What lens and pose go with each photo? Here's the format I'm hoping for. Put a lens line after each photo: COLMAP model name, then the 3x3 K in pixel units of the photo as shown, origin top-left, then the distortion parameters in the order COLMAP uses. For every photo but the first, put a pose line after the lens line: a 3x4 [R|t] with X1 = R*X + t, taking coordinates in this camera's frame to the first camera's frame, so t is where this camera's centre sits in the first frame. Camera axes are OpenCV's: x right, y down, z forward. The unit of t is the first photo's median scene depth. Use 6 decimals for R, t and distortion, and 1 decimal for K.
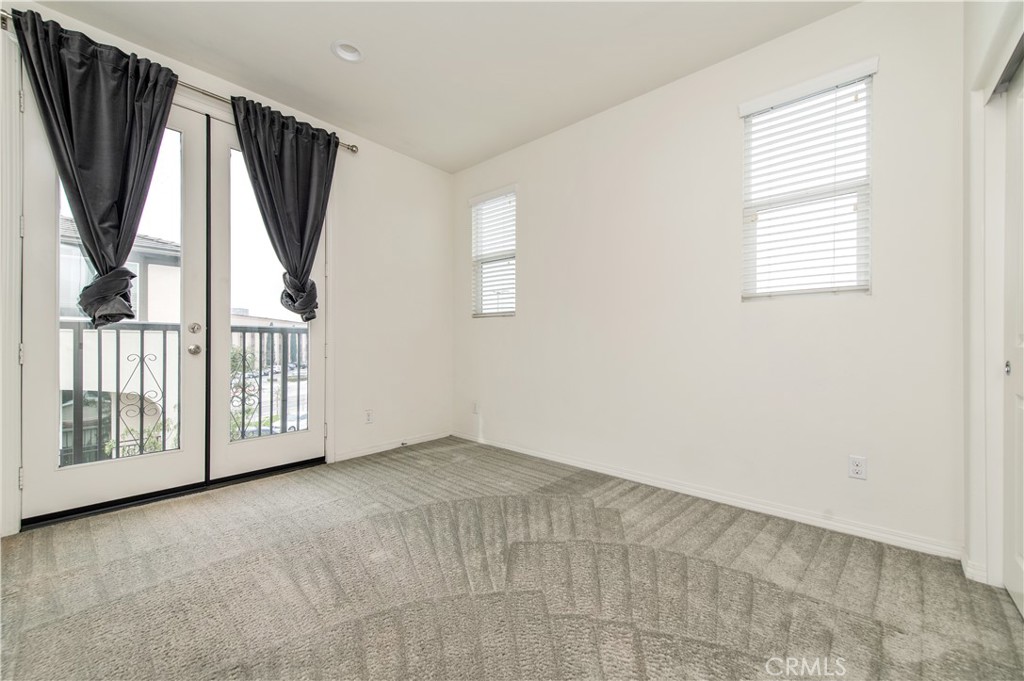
lens RADIAL K [[400.3, 0, 512.0], [0, 400.3, 340.5], [0, 0, 1]] dist [0.010606, -0.000450]
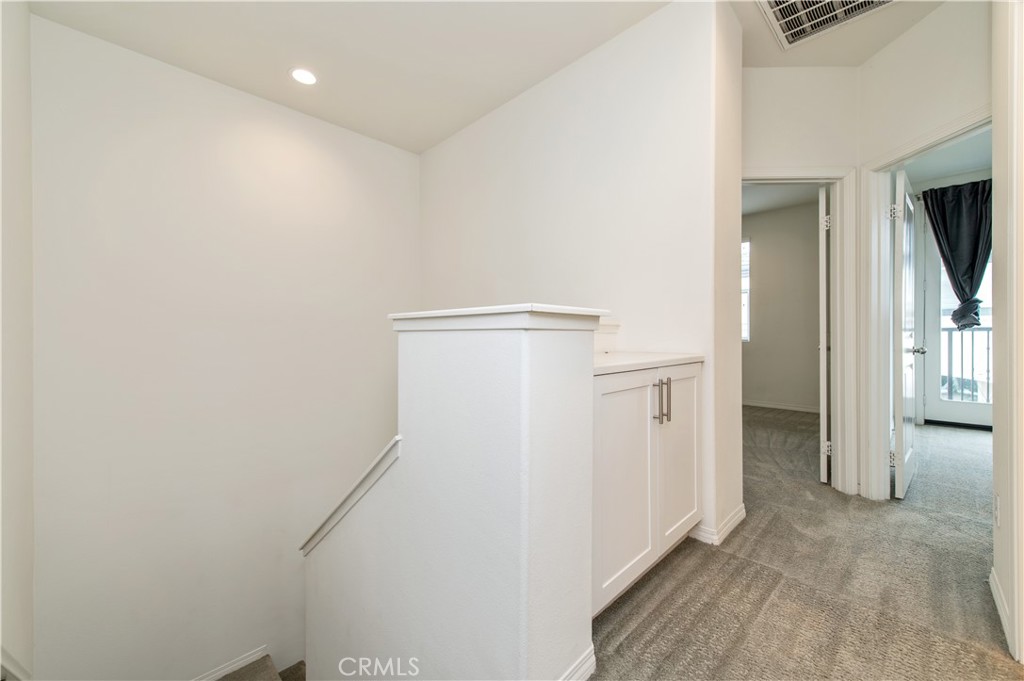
lens RADIAL K [[400.3, 0, 512.0], [0, 400.3, 340.5], [0, 0, 1]] dist [0.010606, -0.000450]
pose [[-0.057369, -0.006155, -0.998334, 1.077252], [0.000223, 0.999981, -0.006178, 0.029851], [0.998353, -0.000577, -0.057367, -1.075551]]
